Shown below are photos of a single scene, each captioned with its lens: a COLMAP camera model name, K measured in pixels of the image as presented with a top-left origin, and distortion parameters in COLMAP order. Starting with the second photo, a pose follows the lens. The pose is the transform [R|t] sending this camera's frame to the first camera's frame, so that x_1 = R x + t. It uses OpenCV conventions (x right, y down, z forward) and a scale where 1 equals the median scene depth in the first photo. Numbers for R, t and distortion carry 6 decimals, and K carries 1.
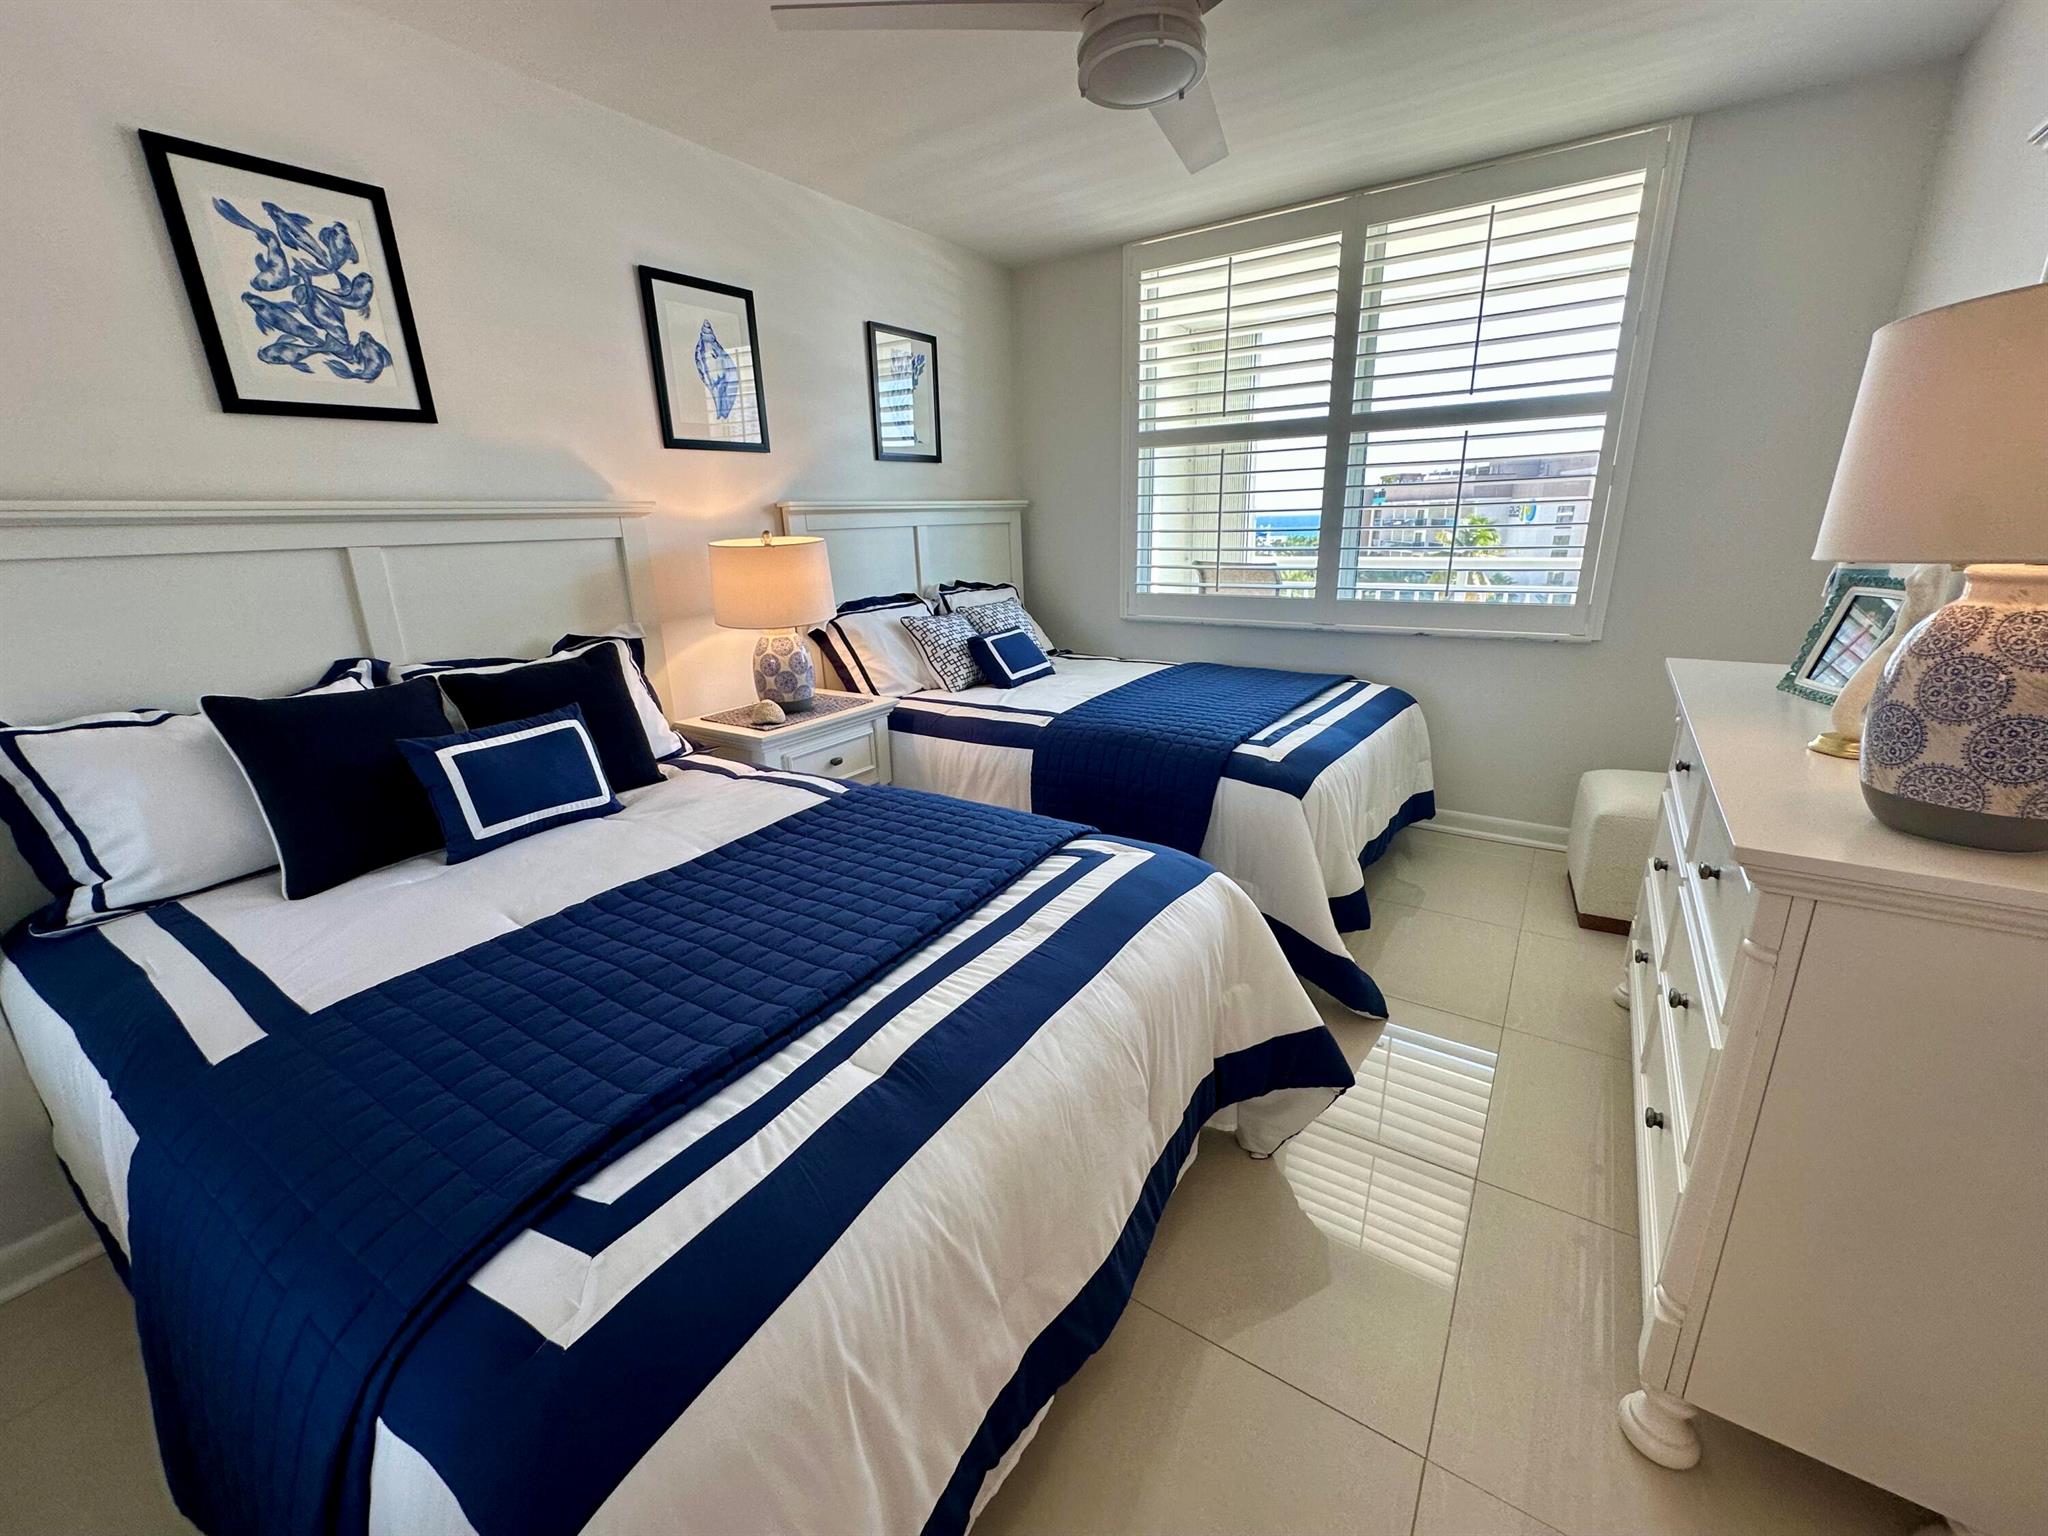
lens RADIAL K [[827.7, 0, 1021.7], [0, 827.7, 766.1], [0, 0, 1]] dist [-0.001284, 0.000942]
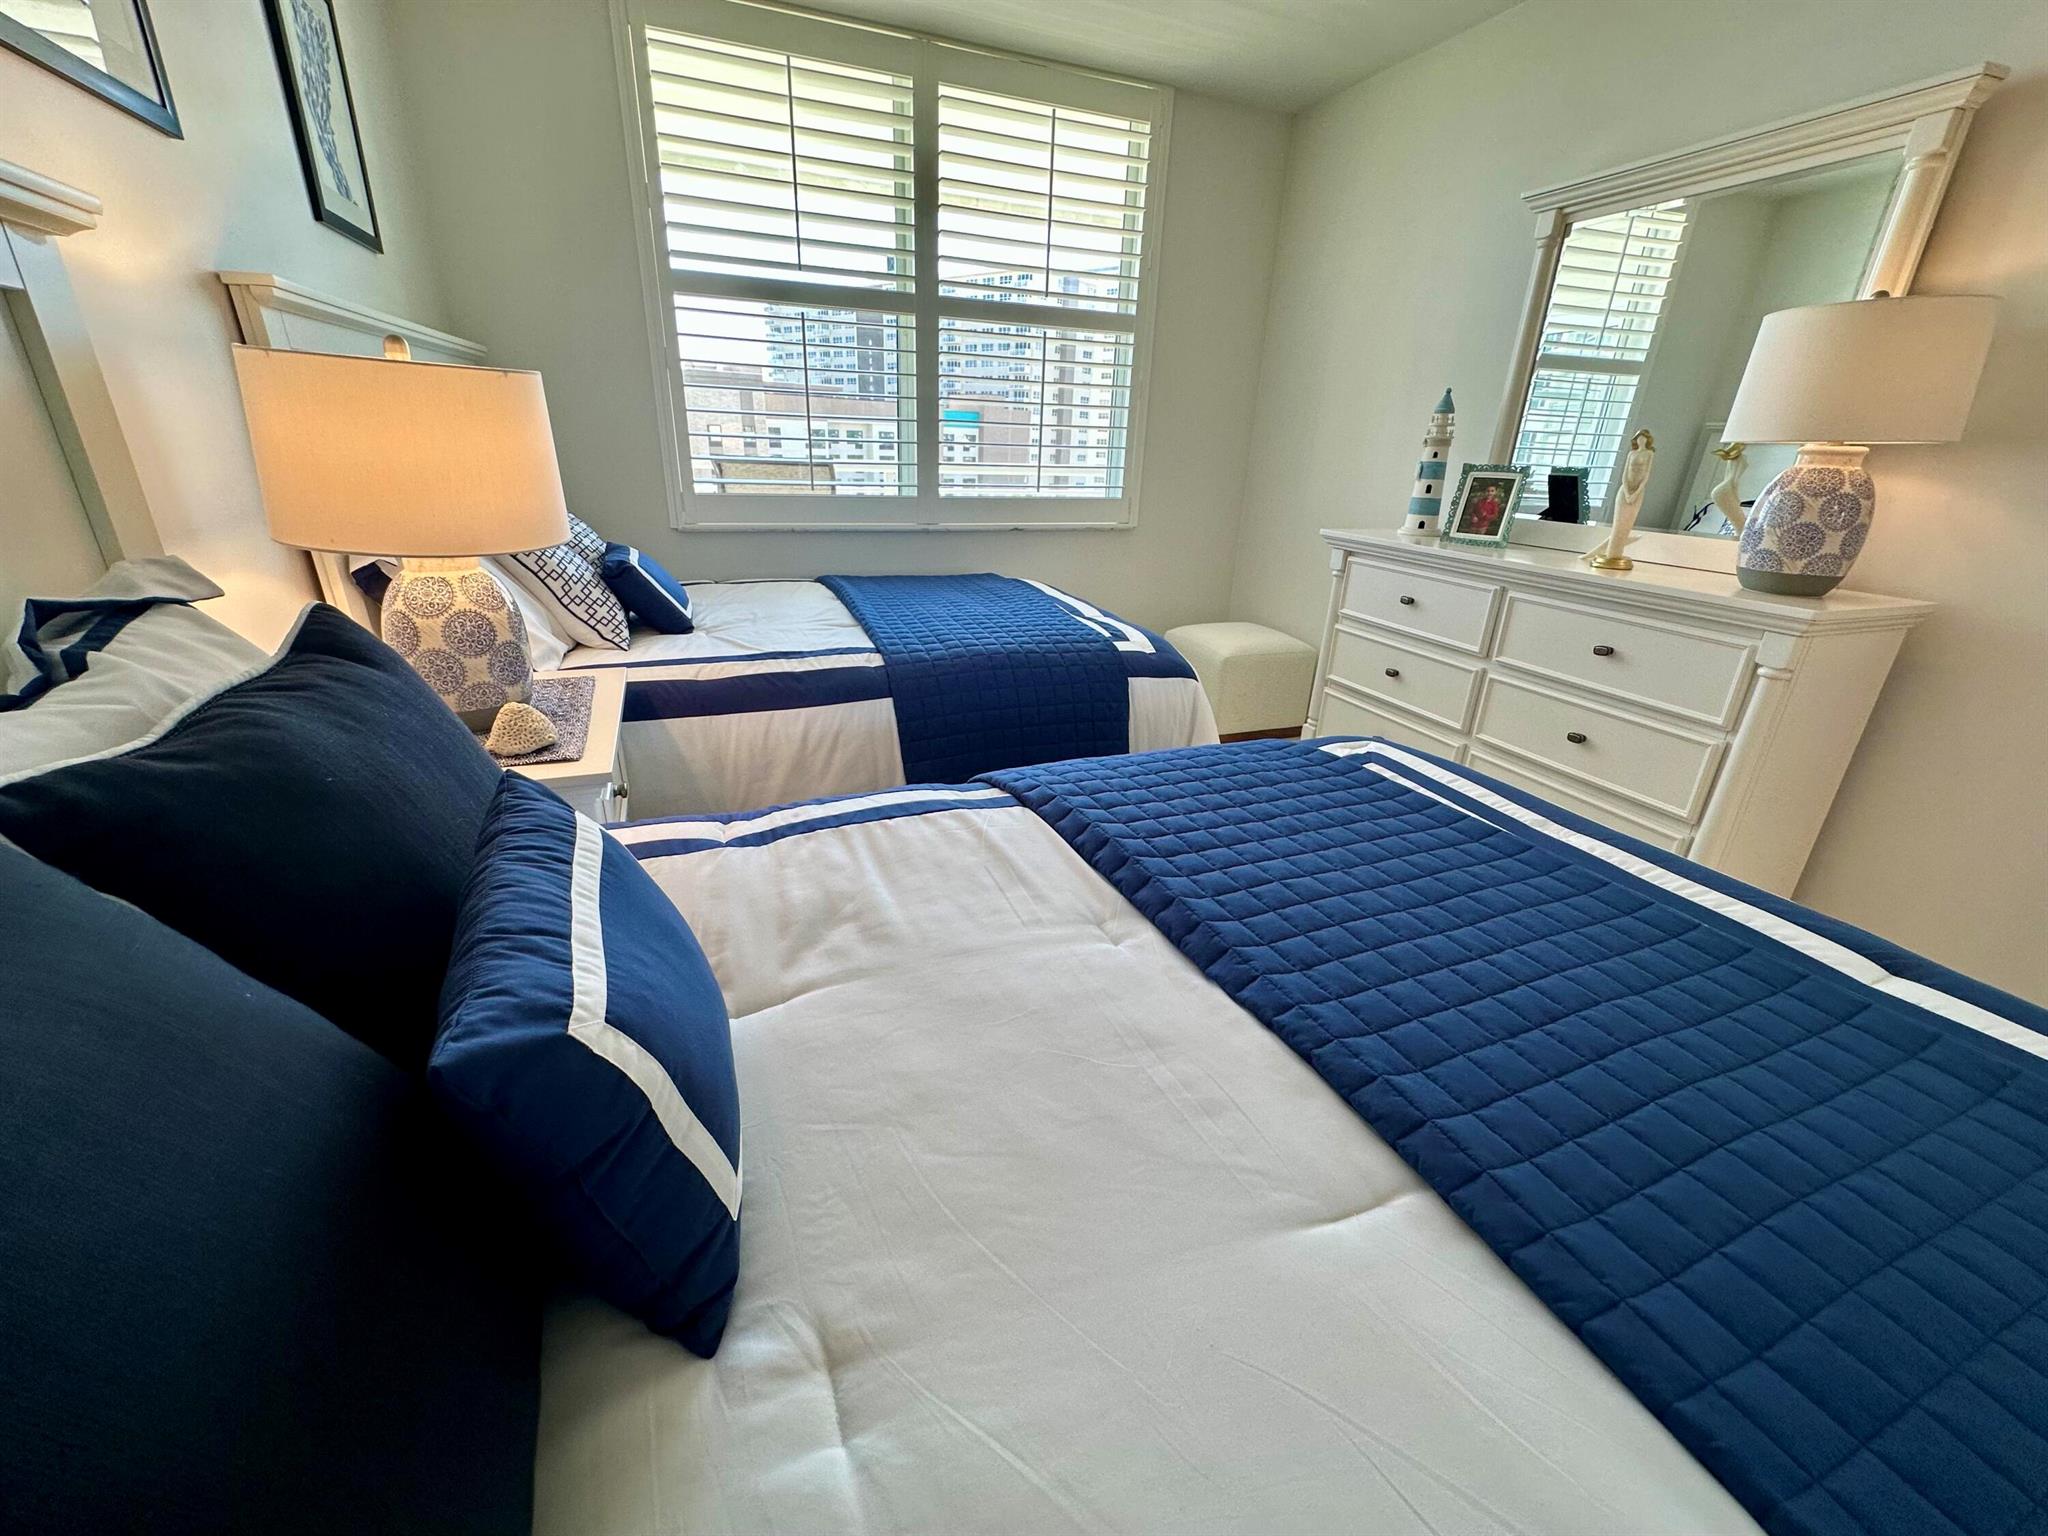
lens RADIAL K [[827.7, 0, 1024.7], [0, 827.7, 763.9], [0, 0, 1]] dist [-0.001284, 0.000942]
pose [[0.565285, -0.260431, 0.782706, -0.544176], [0.190263, 0.964434, 0.183486, -0.080233], [-0.802654, 0.045198, 0.594730, 0.486376]]
